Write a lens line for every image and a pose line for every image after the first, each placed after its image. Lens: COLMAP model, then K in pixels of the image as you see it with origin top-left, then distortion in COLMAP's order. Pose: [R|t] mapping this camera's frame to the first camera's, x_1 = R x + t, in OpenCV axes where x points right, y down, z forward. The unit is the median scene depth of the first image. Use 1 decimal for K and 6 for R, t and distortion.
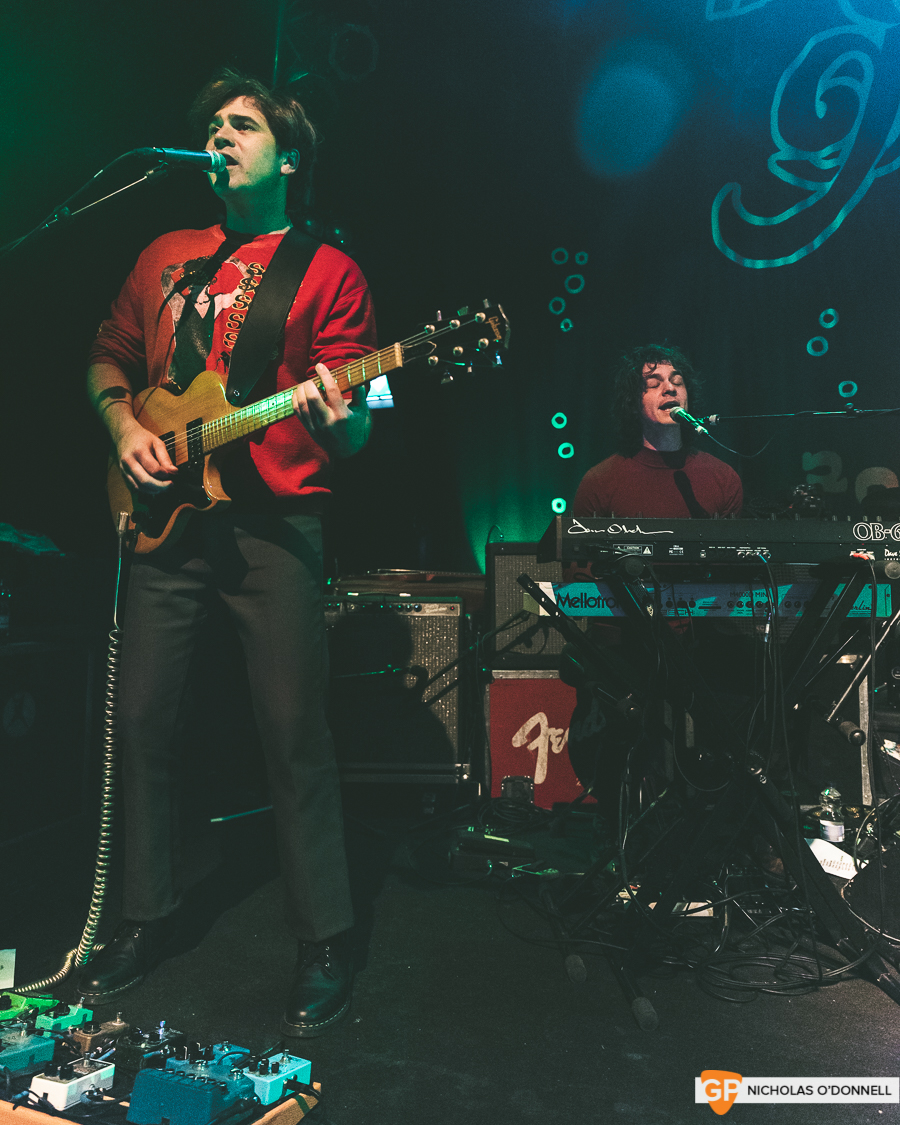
lens RADIAL K [[880.8, 0, 457.7], [0, 880.8, 515.2], [0, 0, 1]] dist [0.003653, -0.013999]
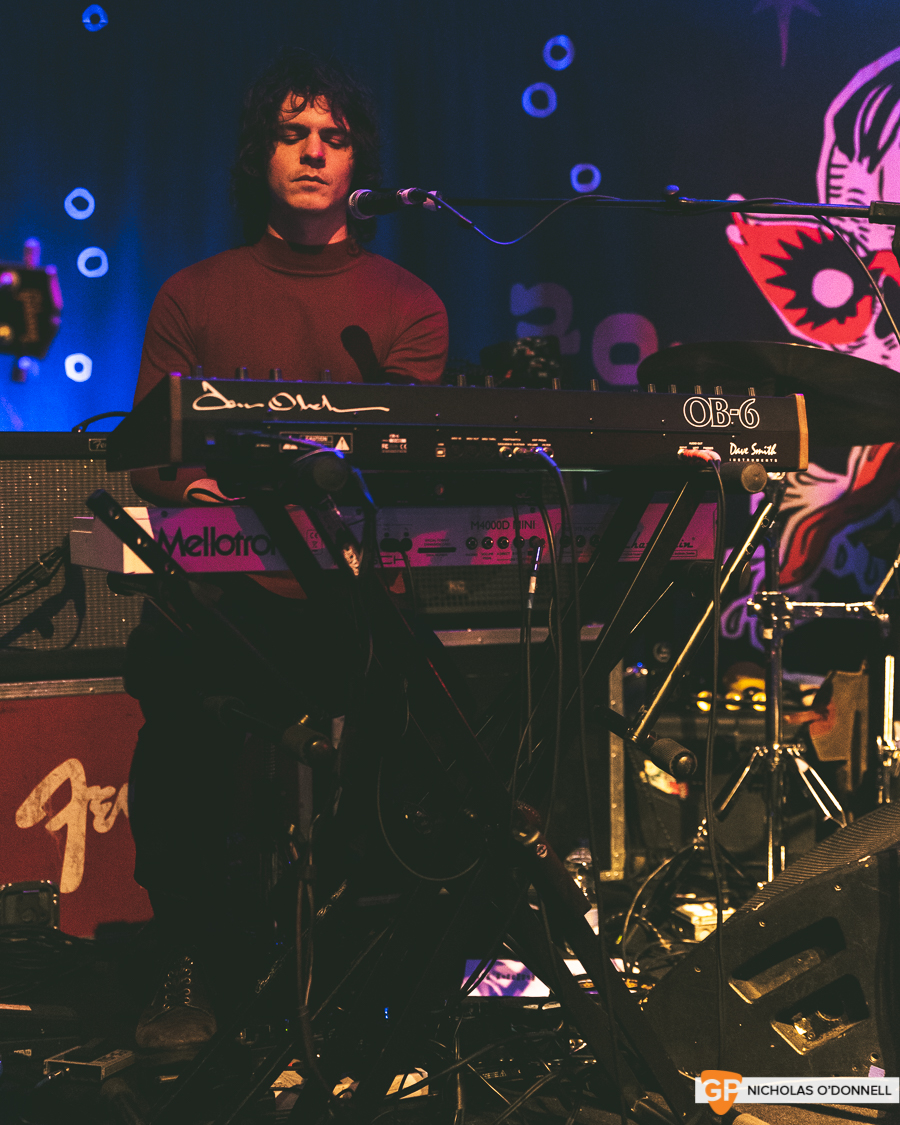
lens RADIAL K [[1569.8, 0, 471.4], [0, 1569.8, 519.8], [0, 0, 1]] dist [-0.006597, 0.000000]
pose [[0.924070, -0.015974, 0.381889, -0.060262], [-0.014243, 0.996993, 0.076168, 0.010714], [-0.381957, -0.075824, 0.921064, 0.087820]]
